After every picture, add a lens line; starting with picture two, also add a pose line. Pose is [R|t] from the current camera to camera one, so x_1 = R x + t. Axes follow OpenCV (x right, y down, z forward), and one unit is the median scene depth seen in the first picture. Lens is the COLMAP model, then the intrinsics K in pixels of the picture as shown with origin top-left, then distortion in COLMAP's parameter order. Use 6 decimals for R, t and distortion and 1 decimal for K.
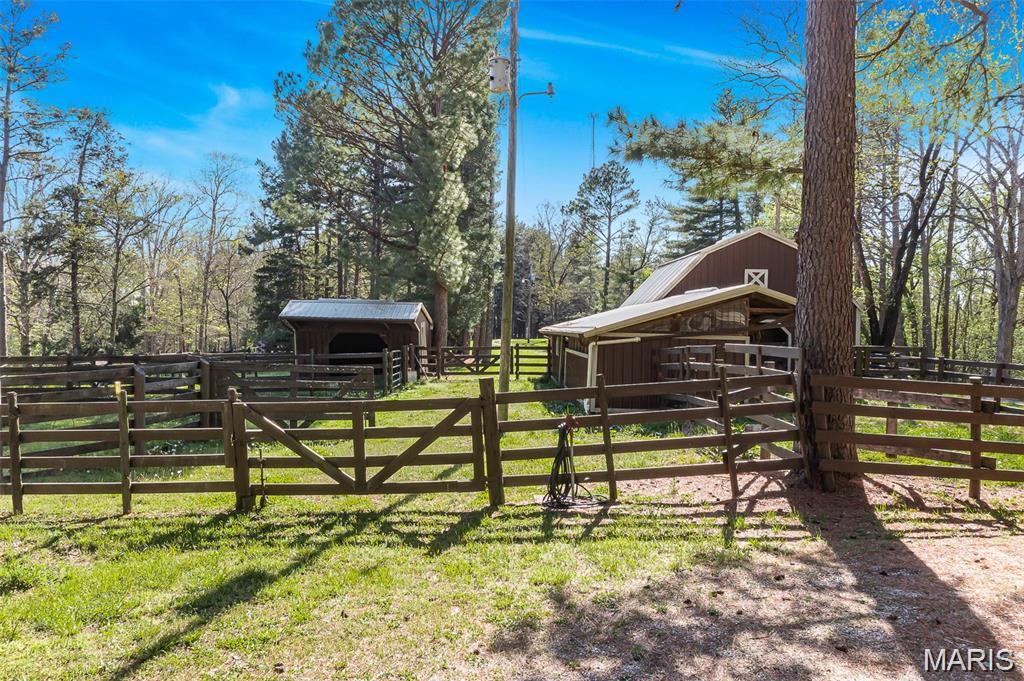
lens RADIAL K [[826.3, 0, 499.0], [0, 826.3, 339.1], [0, 0, 1]] dist [0.003020, 0.006439]
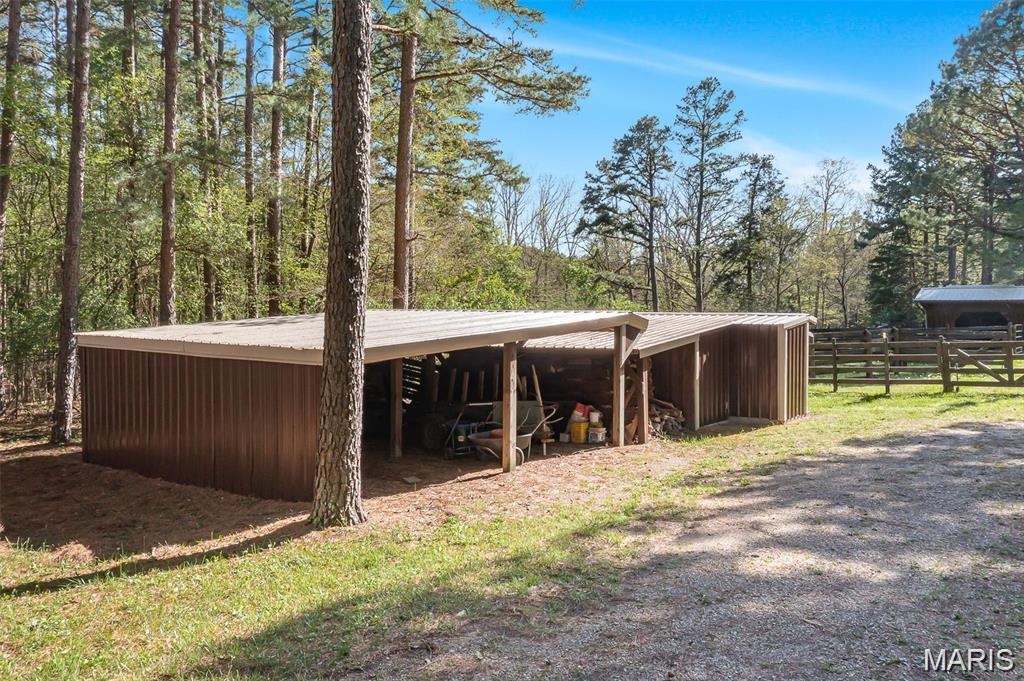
lens RADIAL K [[826.3, 0, 499.0], [0, 826.3, 339.1], [0, 0, 1]] dist [0.003020, 0.006439]
pose [[0.784705, 0.000108, -0.619870, 0.020358], [0.011311, 0.999831, 0.014493, 0.004385], [0.619767, -0.018384, 0.784571, -0.260910]]
